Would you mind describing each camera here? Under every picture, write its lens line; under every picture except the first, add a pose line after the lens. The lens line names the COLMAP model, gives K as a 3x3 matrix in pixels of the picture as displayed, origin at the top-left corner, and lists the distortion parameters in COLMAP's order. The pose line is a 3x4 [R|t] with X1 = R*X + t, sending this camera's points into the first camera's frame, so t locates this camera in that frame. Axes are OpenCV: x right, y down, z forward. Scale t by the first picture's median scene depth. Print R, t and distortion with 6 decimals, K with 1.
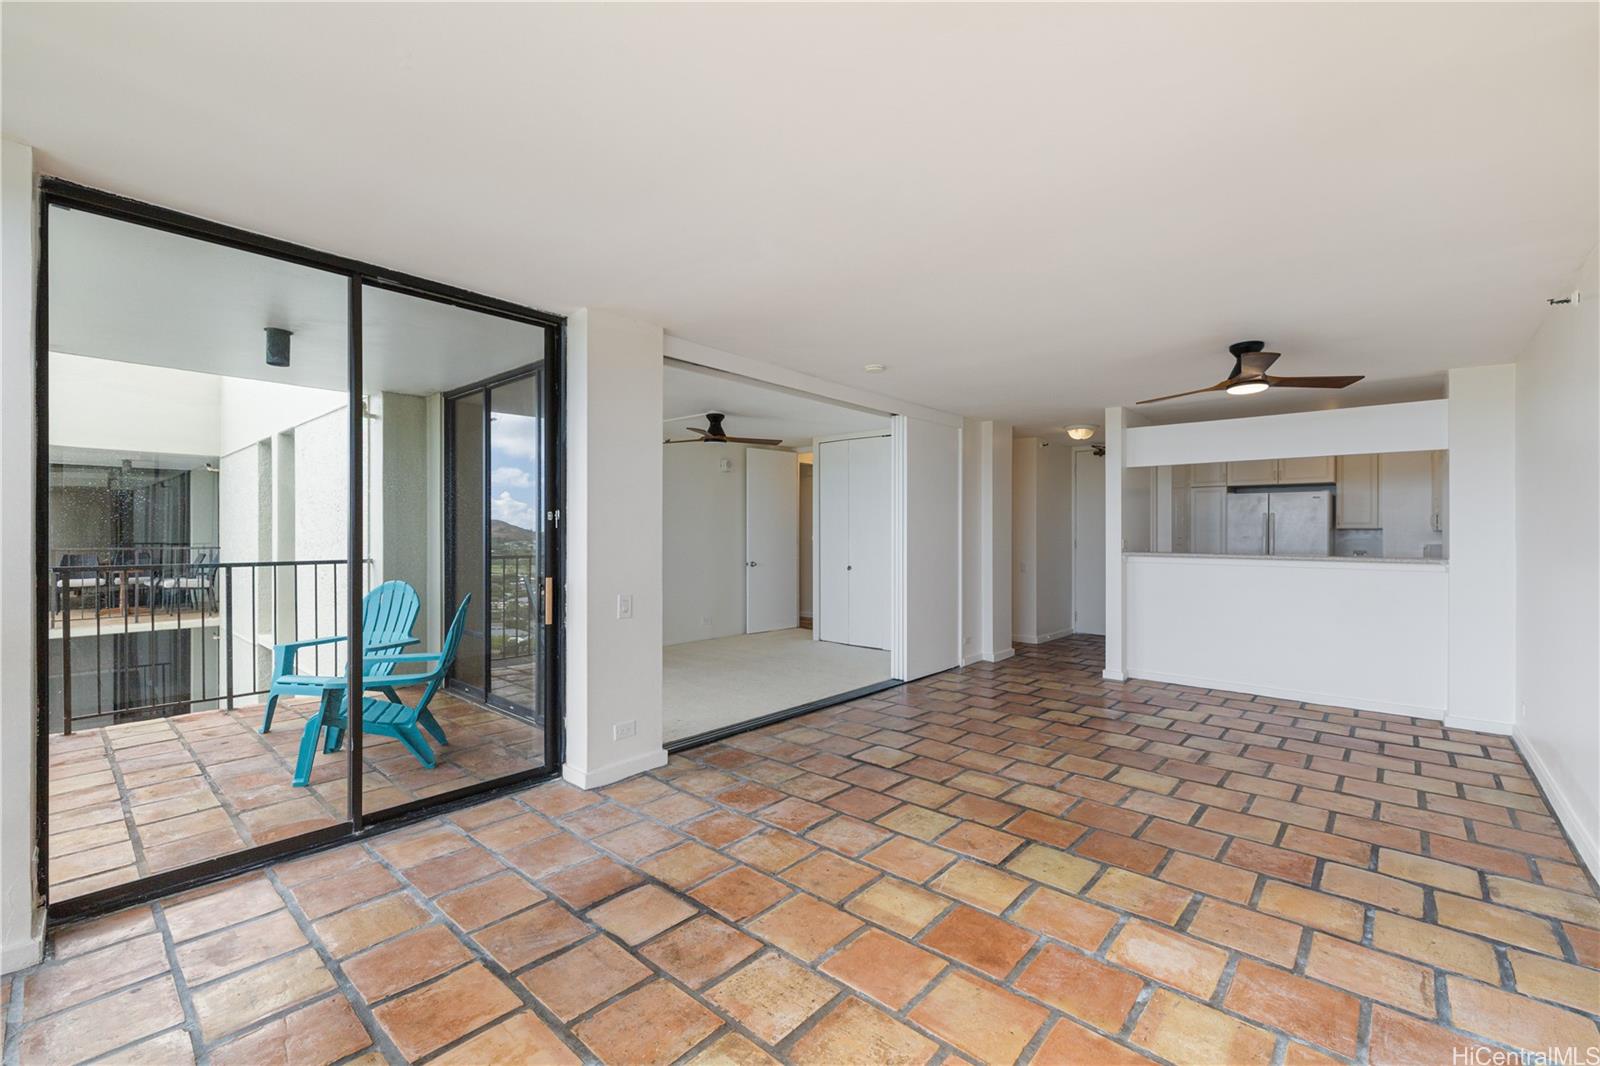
lens RADIAL K [[678.1, 0, 808.3], [0, 678.1, 528.4], [0, 0, 1]] dist [0.001025, 0.000364]
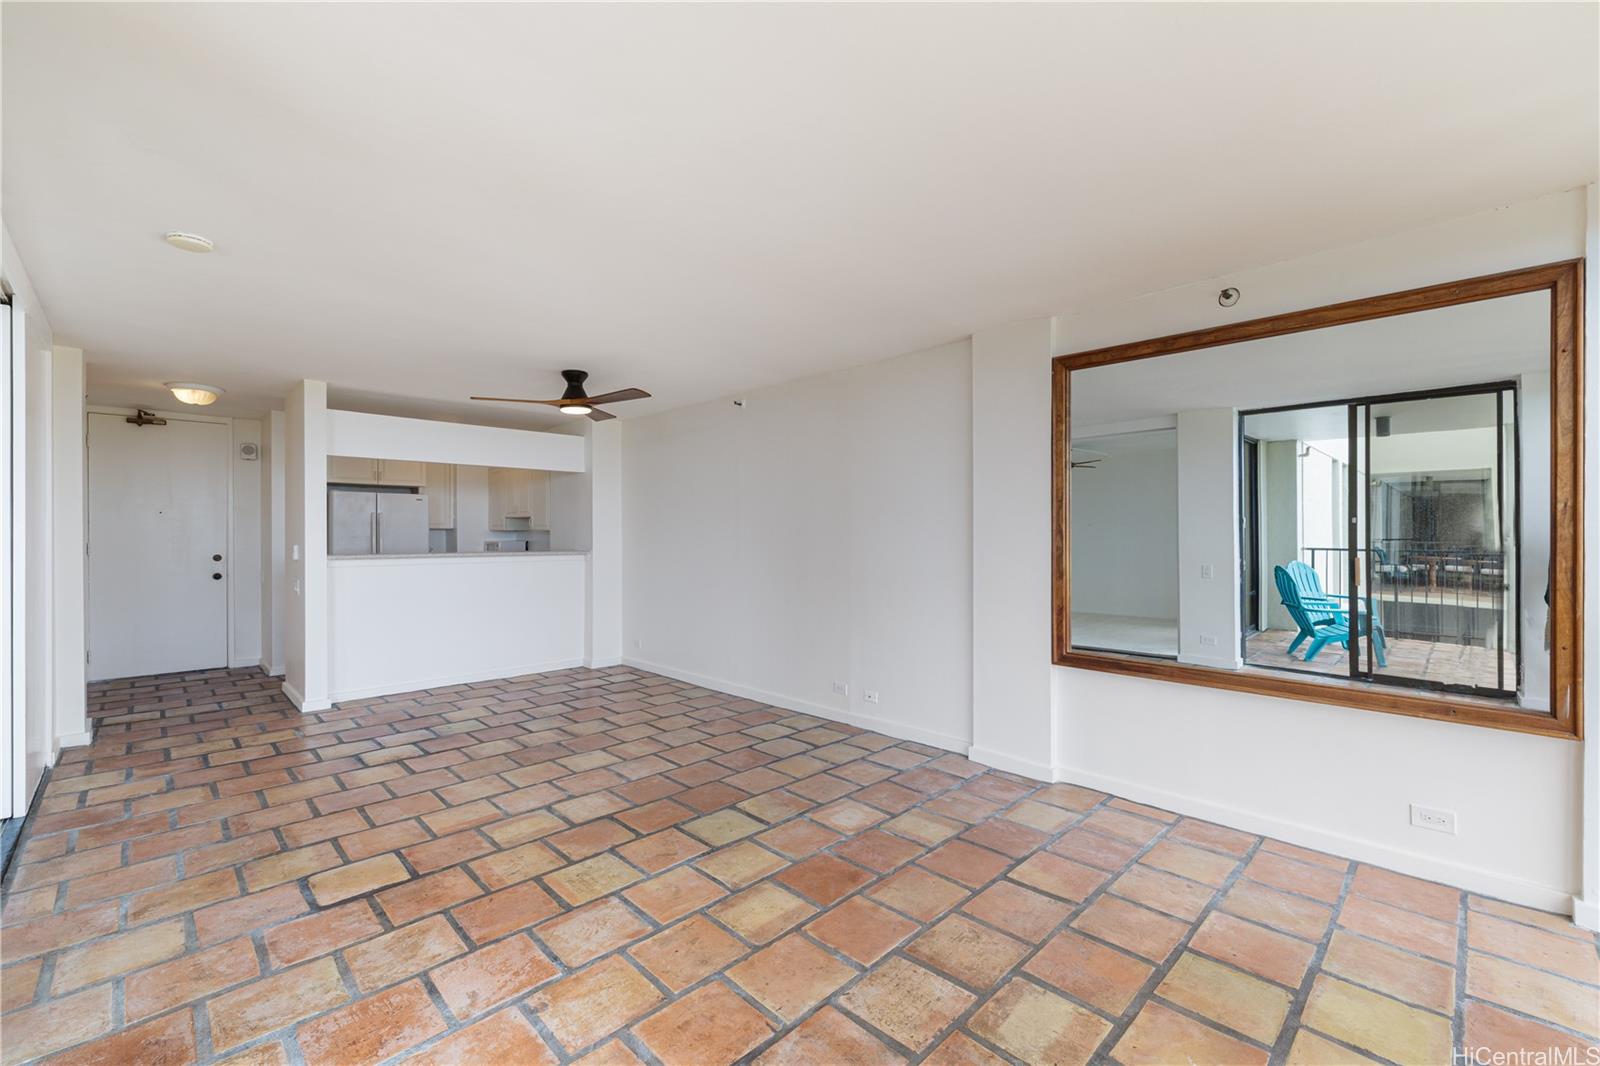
lens RADIAL K [[678.1, 0, 808.3], [0, 678.1, 528.4], [0, 0, 1]] dist [0.001025, 0.000364]
pose [[0.052901, 0.003977, 0.998592, -0.590805], [-0.006071, 0.999975, -0.003661, 0.000776], [-0.998581, -0.005868, 0.052924, 0.613083]]
